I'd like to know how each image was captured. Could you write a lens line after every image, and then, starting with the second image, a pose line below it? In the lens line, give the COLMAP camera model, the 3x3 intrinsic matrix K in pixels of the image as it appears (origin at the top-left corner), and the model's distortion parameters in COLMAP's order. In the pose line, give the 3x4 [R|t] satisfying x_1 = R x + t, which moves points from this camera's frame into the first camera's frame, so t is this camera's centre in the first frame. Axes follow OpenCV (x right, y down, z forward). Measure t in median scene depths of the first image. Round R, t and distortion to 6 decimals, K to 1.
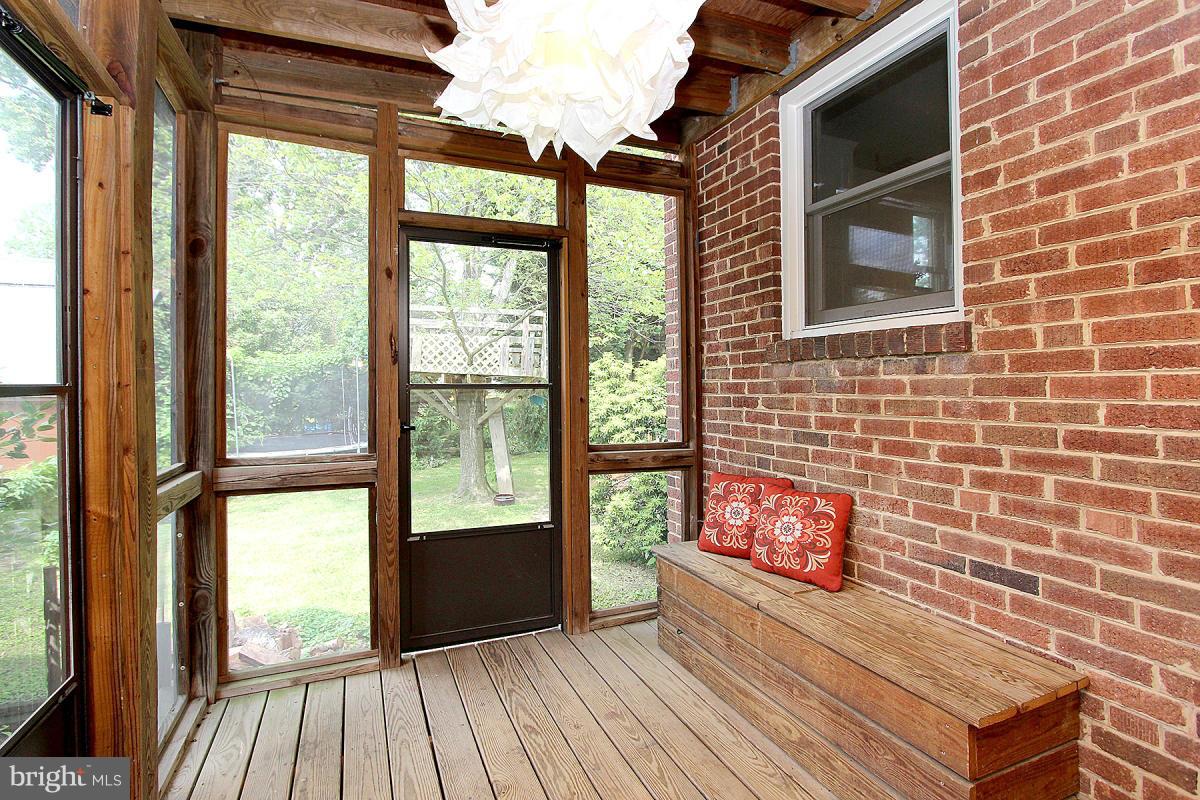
lens RADIAL K [[562.4, 0, 576.1], [0, 562.4, 382.1], [0, 0, 1]] dist [-0.000035, -0.000007]
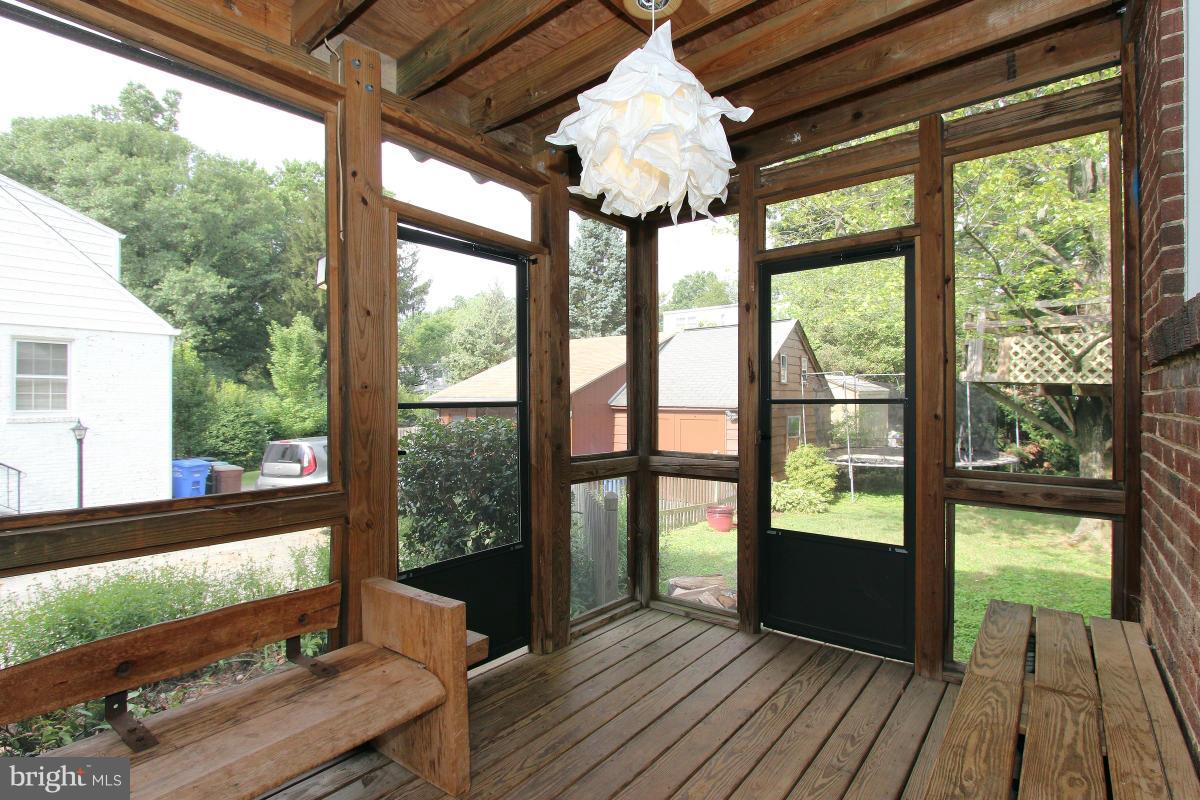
lens RADIAL K [[576.0, 0, 605.6], [0, 576.0, 400.5], [0, 0, 1]] dist [-0.000745, -0.000370]
pose [[0.501609, -0.002378, -0.865091, 0.574185], [0.010534, 0.999939, 0.003359, -0.001073], [0.865030, -0.010798, 0.501603, 0.110291]]
